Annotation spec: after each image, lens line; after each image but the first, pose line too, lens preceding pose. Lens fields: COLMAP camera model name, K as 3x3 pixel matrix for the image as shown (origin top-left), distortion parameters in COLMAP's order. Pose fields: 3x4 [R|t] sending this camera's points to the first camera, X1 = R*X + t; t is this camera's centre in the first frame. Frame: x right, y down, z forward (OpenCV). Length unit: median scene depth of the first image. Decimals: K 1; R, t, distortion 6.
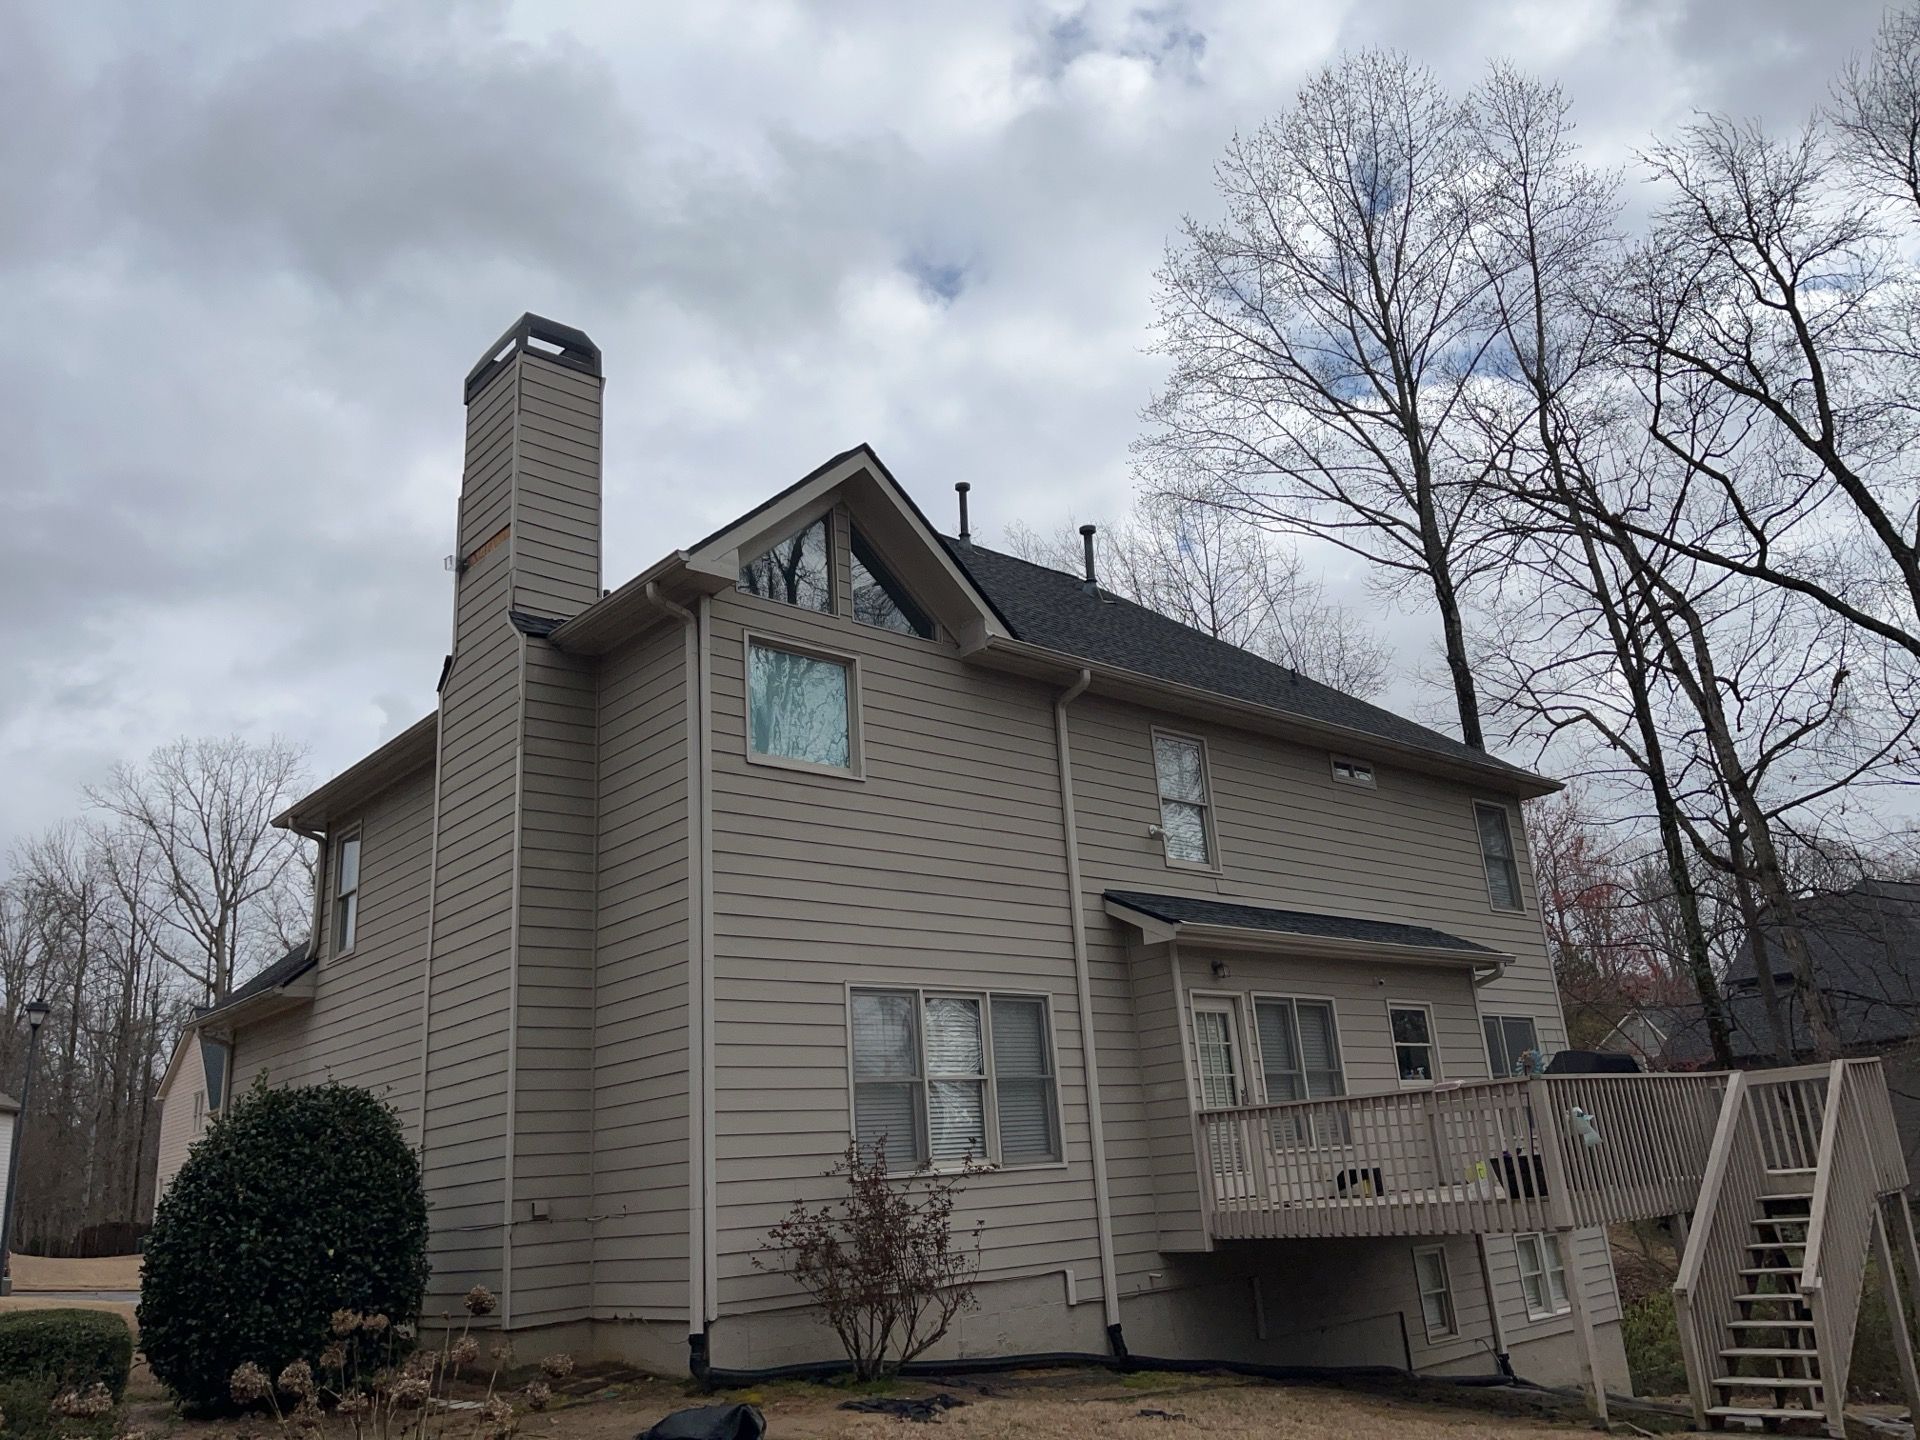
lens RADIAL K [[1443.6, 0, 967.2], [0, 1443.6, 723.5], [0, 0, 1]] dist [0.043398, -0.025786]
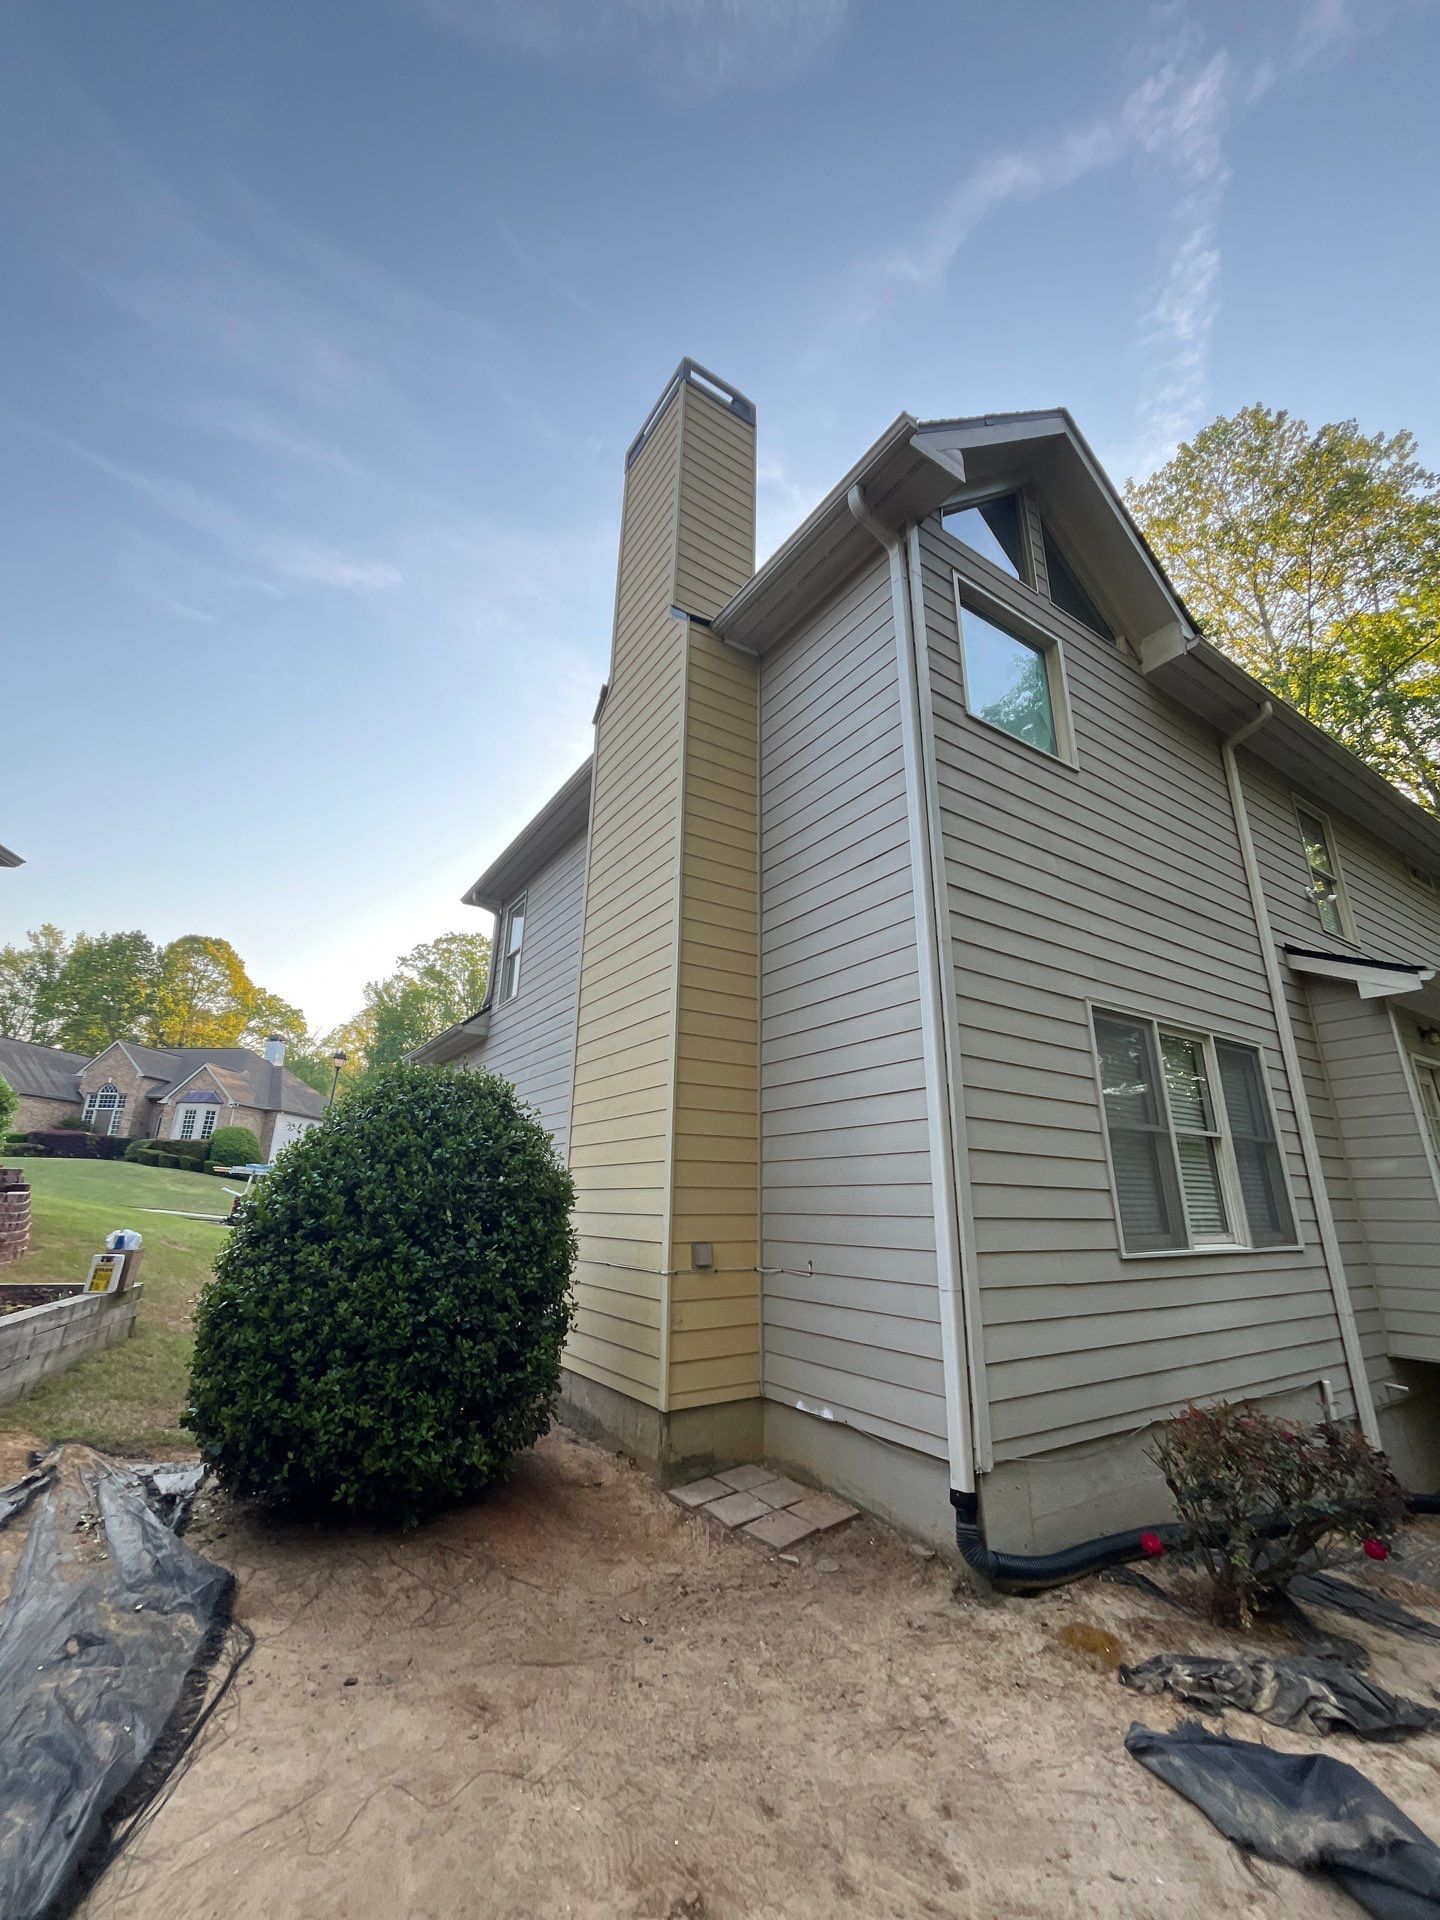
lens RADIAL K [[765.4, 0, 715.5], [0, 765.4, 957.0], [0, 0, 1]] dist [-0.000455, -0.000031]
pose [[0.984625, 0.031878, -0.171748, -0.180967], [-0.031340, 0.999492, 0.005842, 0.137637], [0.171847, -0.000369, 0.985124, 0.481787]]
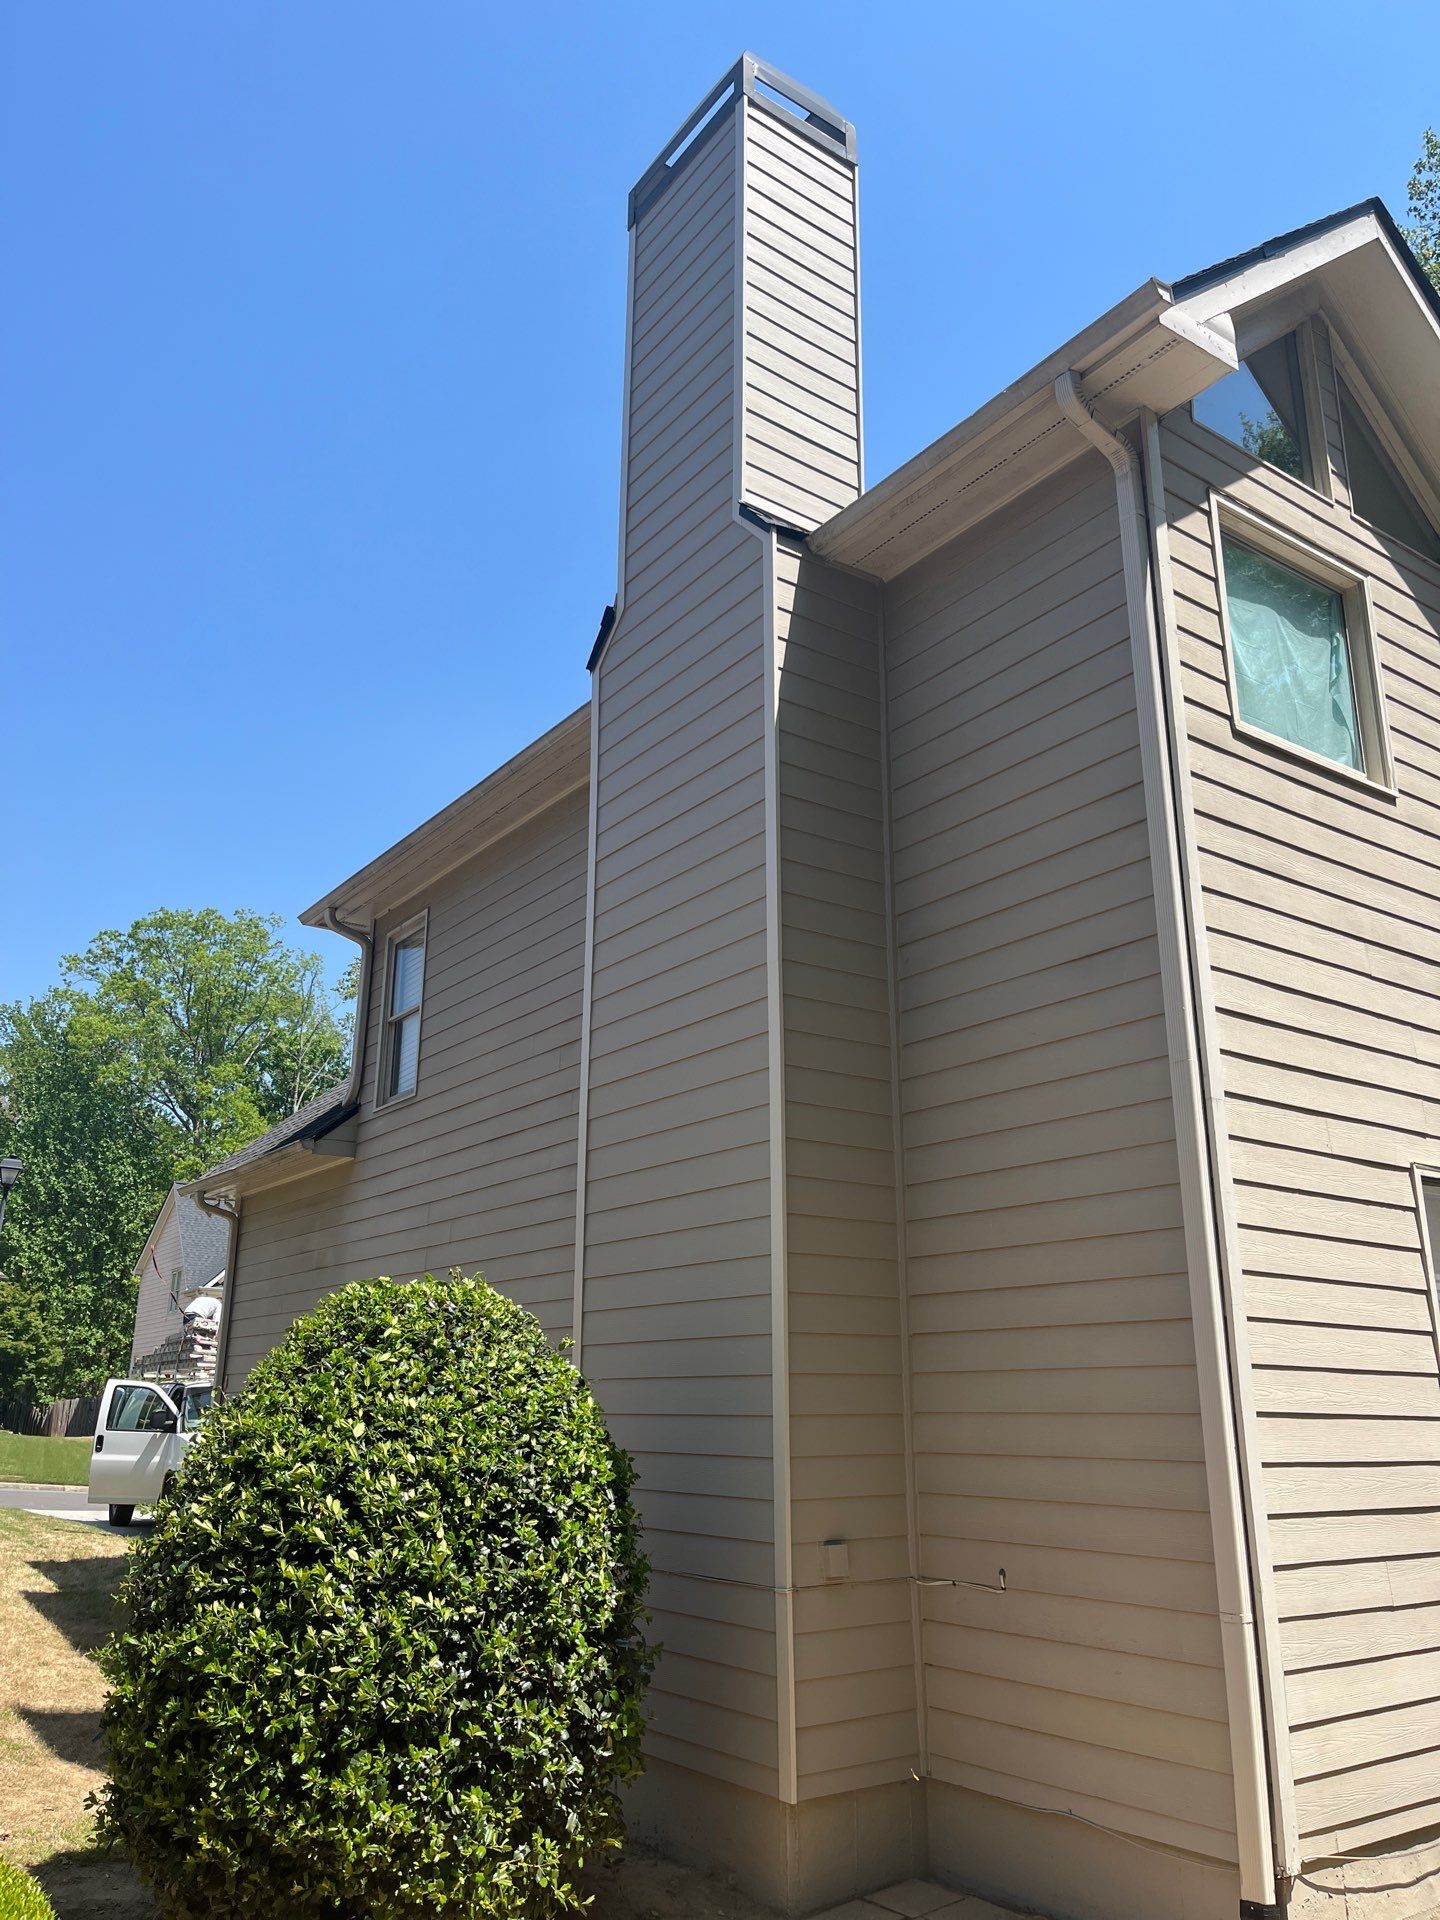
lens RADIAL K [[1443.6, 0, 711.7], [0, 1443.6, 971.5], [0, 0, 1]] dist [0.043398, -0.025786]
pose [[0.990916, 0.034390, -0.130012, -0.228406], [-0.031485, 0.999208, 0.024337, 0.090697], [0.130746, -0.020023, 0.991214, 0.393152]]
